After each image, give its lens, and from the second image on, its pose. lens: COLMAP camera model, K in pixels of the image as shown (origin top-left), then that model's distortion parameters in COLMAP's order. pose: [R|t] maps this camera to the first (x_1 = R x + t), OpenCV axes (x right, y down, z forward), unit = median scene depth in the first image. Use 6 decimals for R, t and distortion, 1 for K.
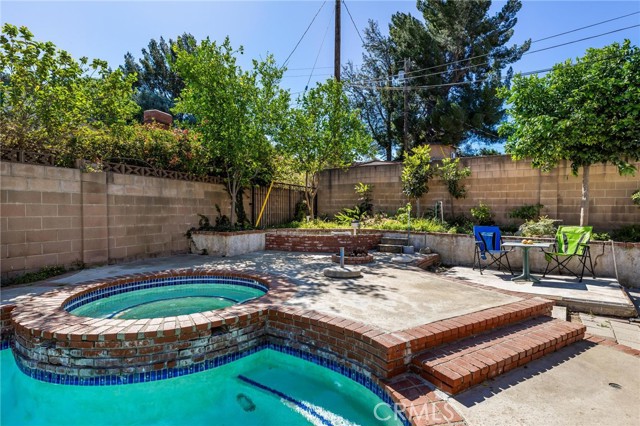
lens RADIAL K [[315.6, 0, 336.9], [0, 315.6, 215.1], [0, 0, 1]] dist [-0.019902, -0.000763]
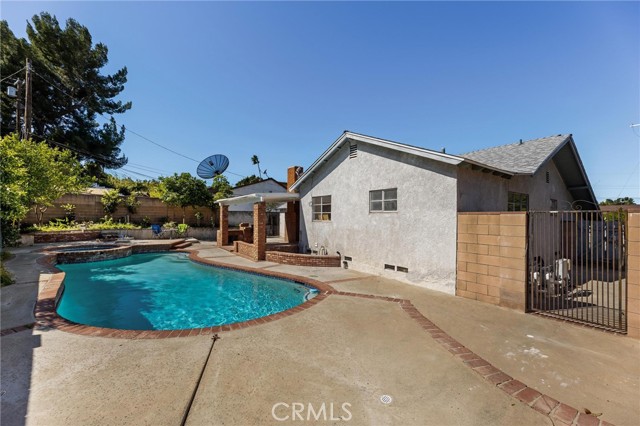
lens RADIAL K [[257.1, 0, 320.9], [0, 257.1, 214.8], [0, 0, 1]] dist [0.002121, -0.000055]
pose [[0.309350, -0.000800, 0.950948, -1.064683], [0.007749, 0.999969, -0.001680, -0.034928], [-0.950917, 0.007888, 0.309346, -0.970613]]
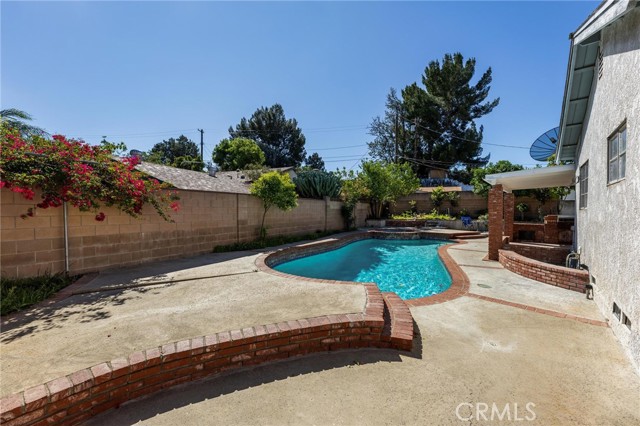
lens RADIAL K [[257.1, 0, 321.2], [0, 257.1, 215.6], [0, 0, 1]] dist [0.002121, -0.000055]
pose [[0.996897, -0.009263, -0.078164, -0.593128], [0.009822, 0.999929, 0.006773, -0.004888], [0.078096, -0.007519, 0.996918, -1.294629]]
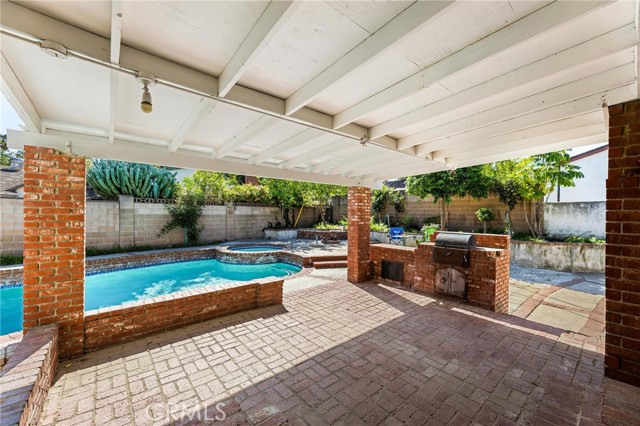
lens RADIAL K [[257.1, 0, 317.8], [0, 257.1, 211.7], [0, 0, 1]] dist [0.002121, -0.000055]
pose [[0.964827, -0.006949, -0.262796, 0.341520], [0.000312, 0.999680, -0.025288, -0.021626], [0.262887, 0.024317, 0.964520, -0.599086]]
